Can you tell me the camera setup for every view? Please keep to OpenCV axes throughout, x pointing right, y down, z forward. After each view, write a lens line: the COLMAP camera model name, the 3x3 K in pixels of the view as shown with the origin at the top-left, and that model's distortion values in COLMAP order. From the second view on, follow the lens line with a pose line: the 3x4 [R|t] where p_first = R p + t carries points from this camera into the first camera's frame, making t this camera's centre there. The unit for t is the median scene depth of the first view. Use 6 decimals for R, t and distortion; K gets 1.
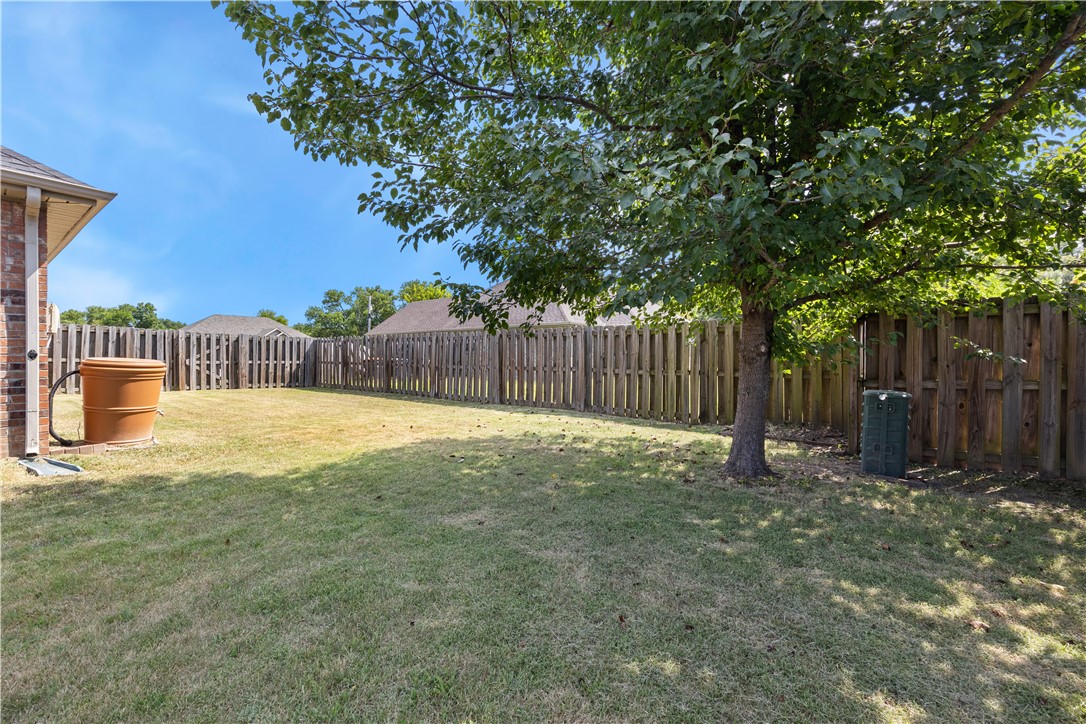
lens RADIAL K [[425.4, 0, 543.0], [0, 425.4, 362.0], [0, 0, 1]] dist [-0.000714, -0.000149]
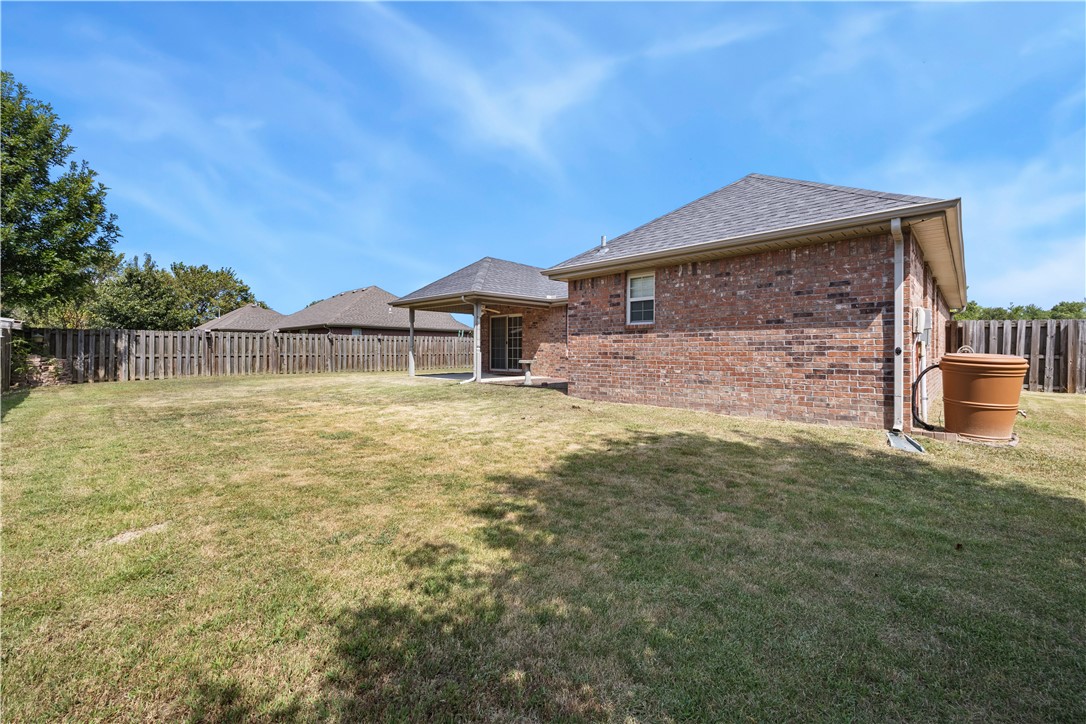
lens RADIAL K [[445.7, 0, 543.0], [0, 445.7, 362.0], [0, 0, 1]] dist [0.007432, 0.000033]
pose [[-0.160489, 0.012197, -0.986962, 0.271904], [-0.007028, 0.999884, 0.013500, 0.004839], [0.987013, 0.009103, -0.160384, 0.176045]]
